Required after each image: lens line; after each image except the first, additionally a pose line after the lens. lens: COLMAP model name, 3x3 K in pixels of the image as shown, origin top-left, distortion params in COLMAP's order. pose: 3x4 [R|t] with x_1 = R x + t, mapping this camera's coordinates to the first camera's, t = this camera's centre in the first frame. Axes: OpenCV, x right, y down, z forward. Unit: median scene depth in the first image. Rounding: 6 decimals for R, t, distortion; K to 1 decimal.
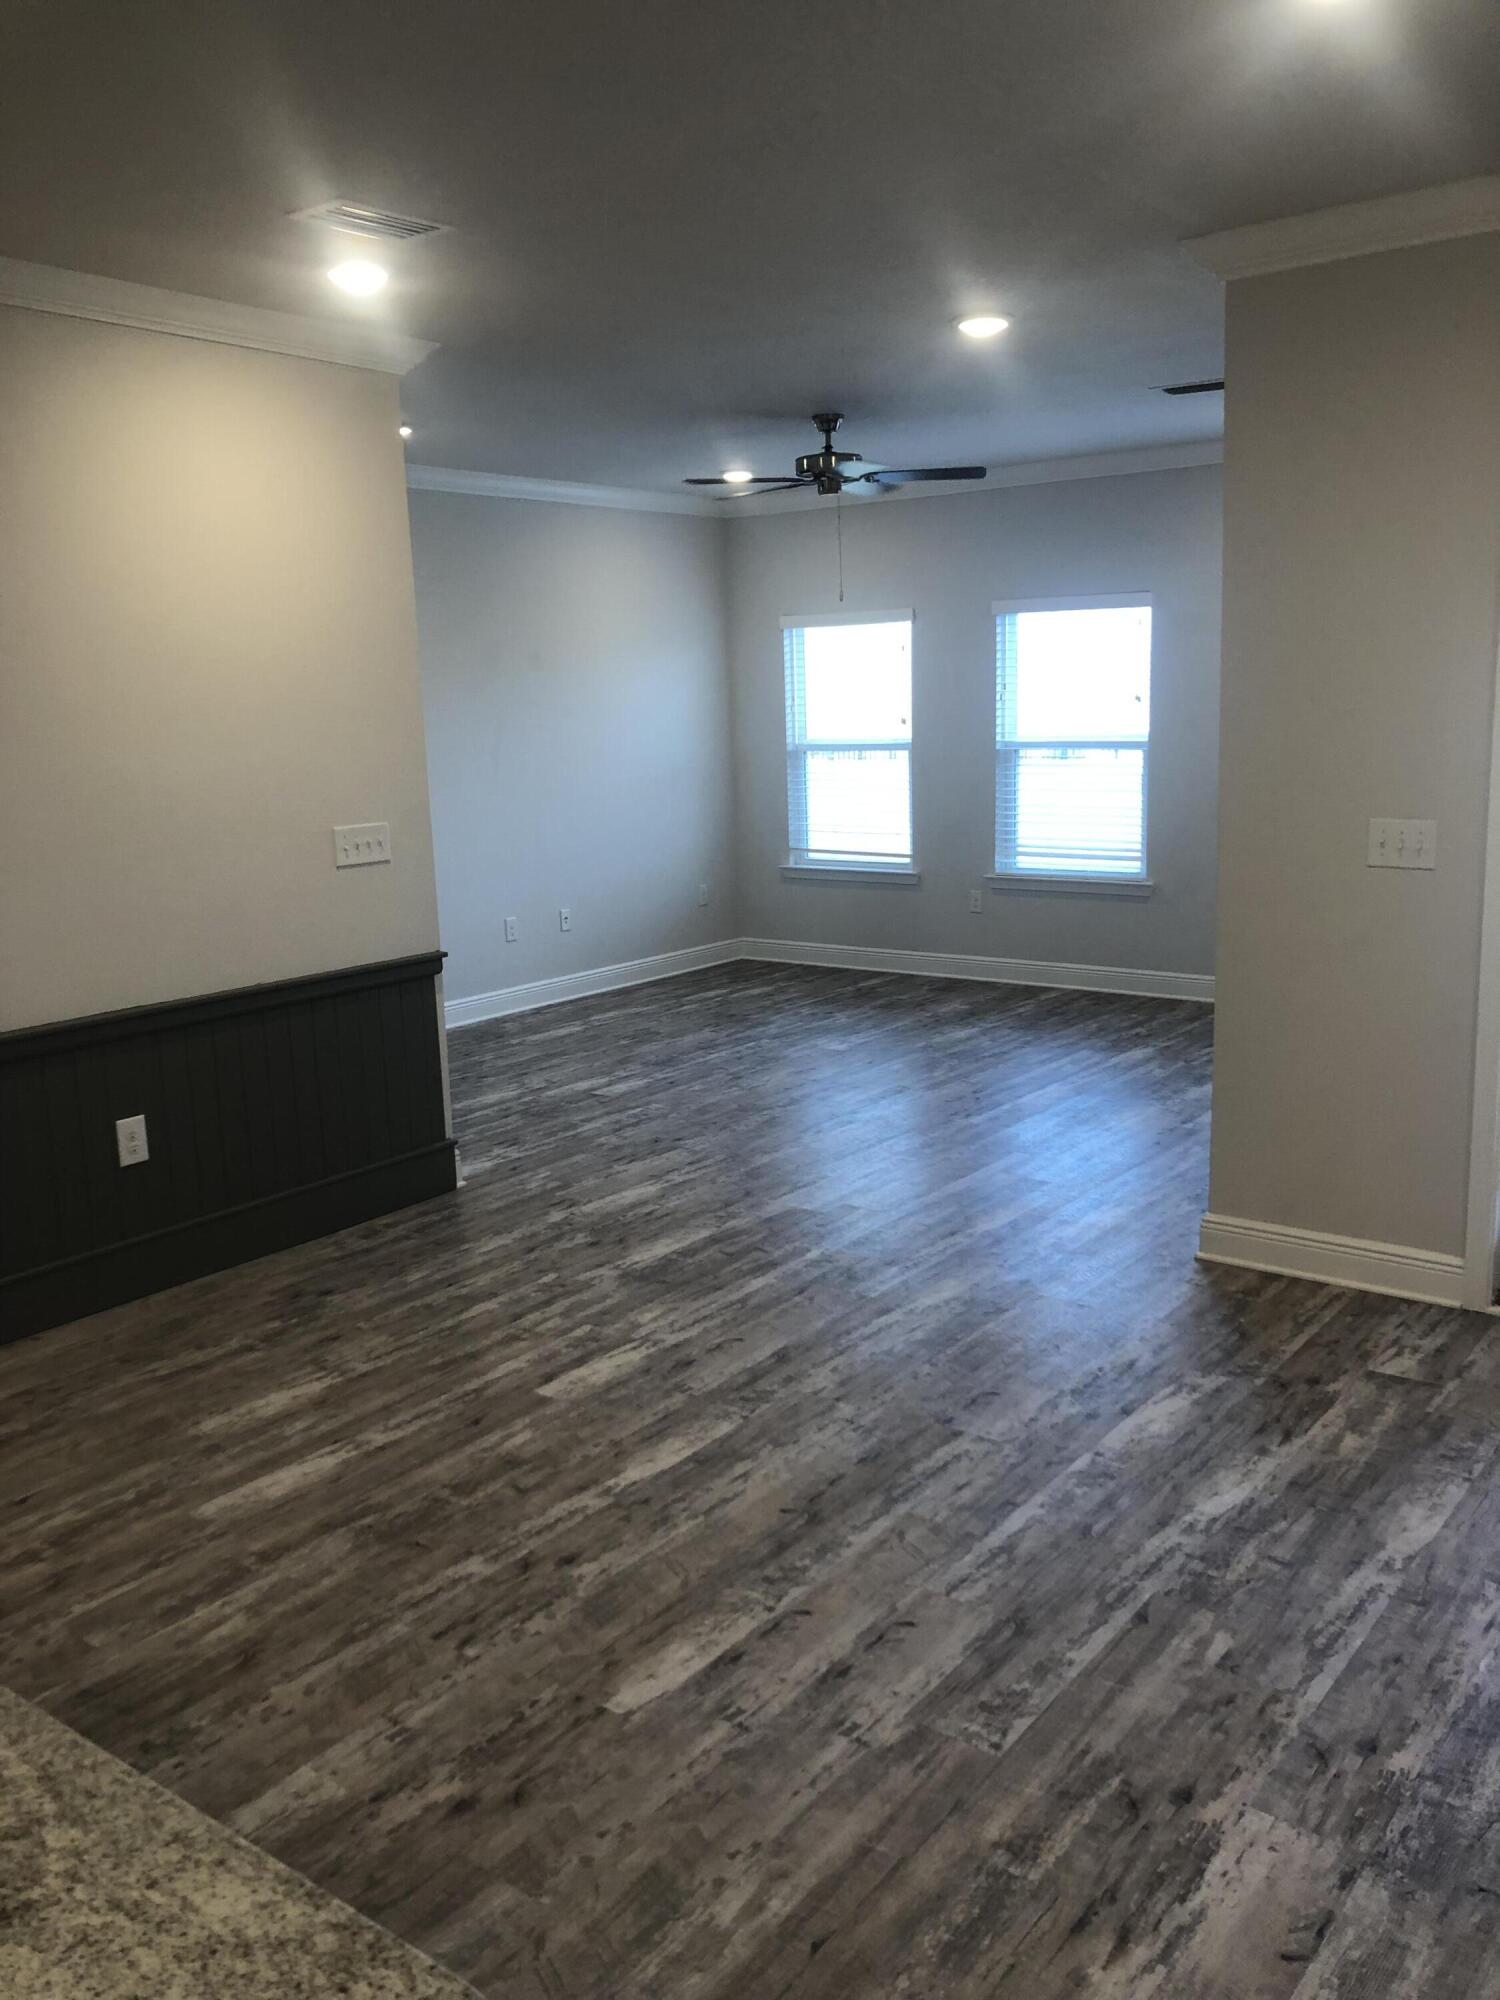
lens RADIAL K [[1631.0, 0, 750.0], [0, 1631.0, 1000.0], [0, 0, 1]] dist [0.055146, -0.000465]
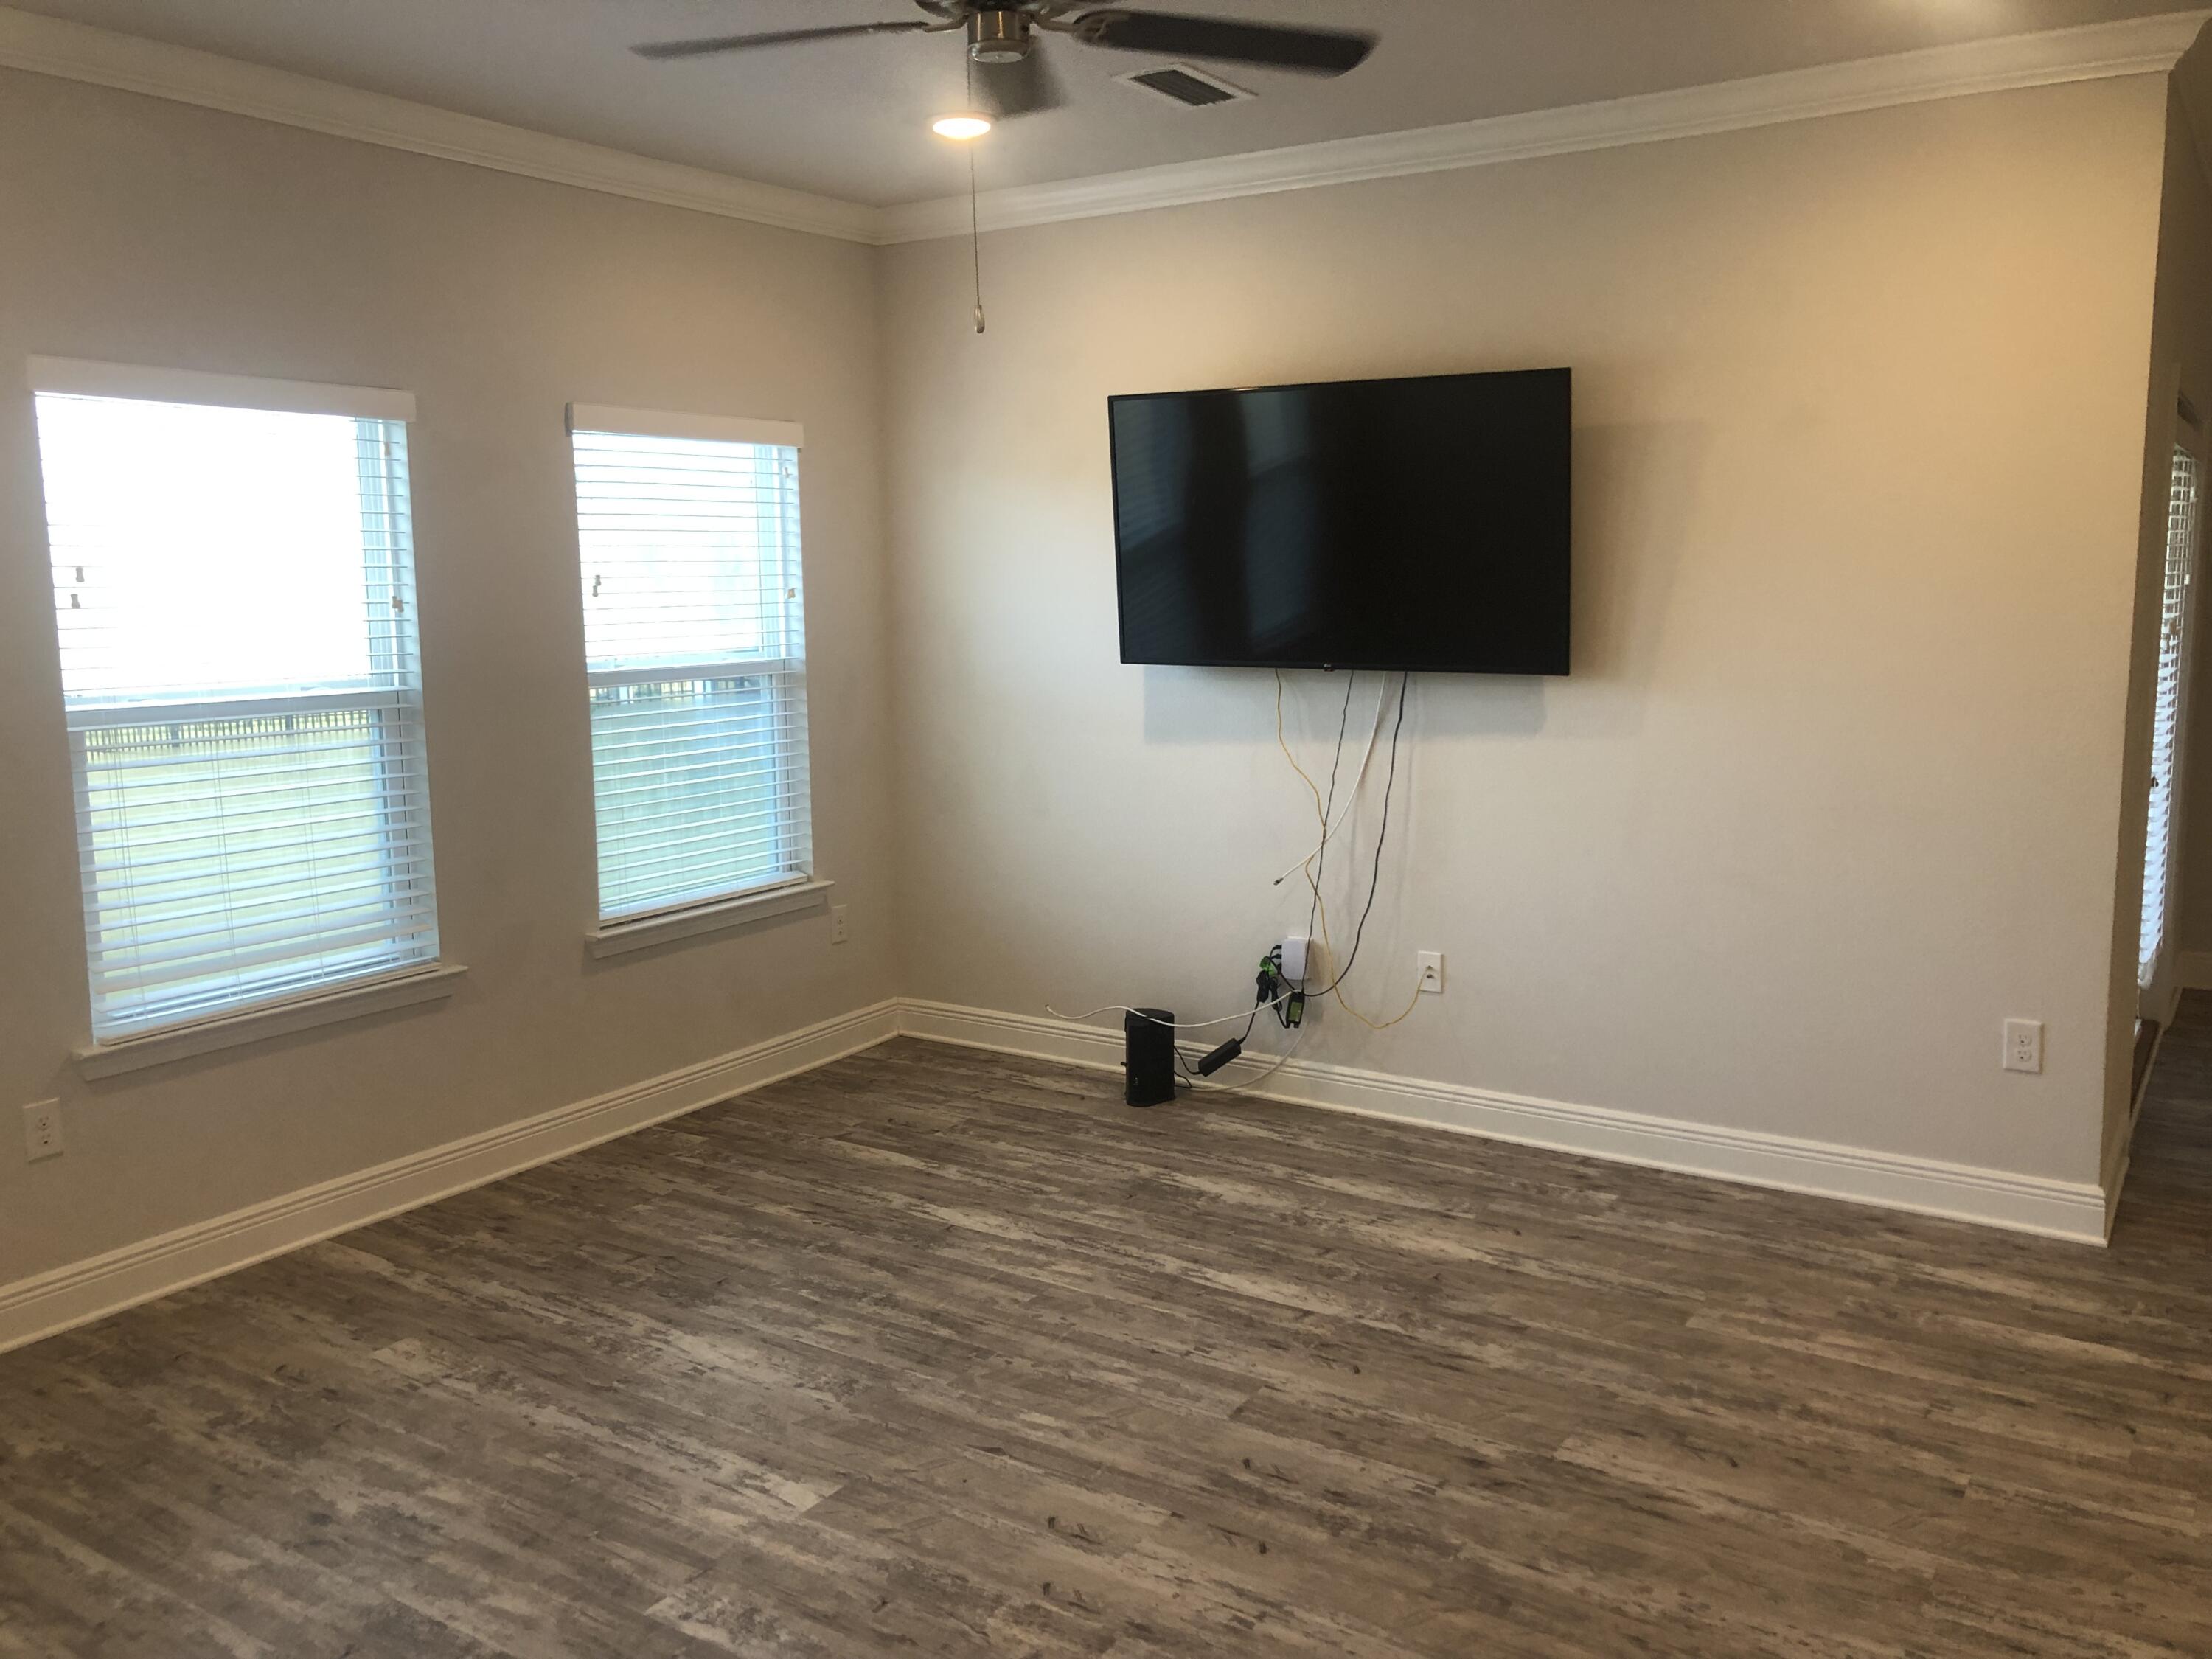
lens RADIAL K [[1803.9, 0, 1106.0], [0, 1803.9, 829.5], [0, 0, 1]] dist [0.055146, -0.000465]
pose [[-0.068232, -0.112274, 0.991332, -0.439470], [0.198054, 0.972347, 0.123756, -0.197618], [-0.977813, 0.204782, -0.044109, 1.138563]]
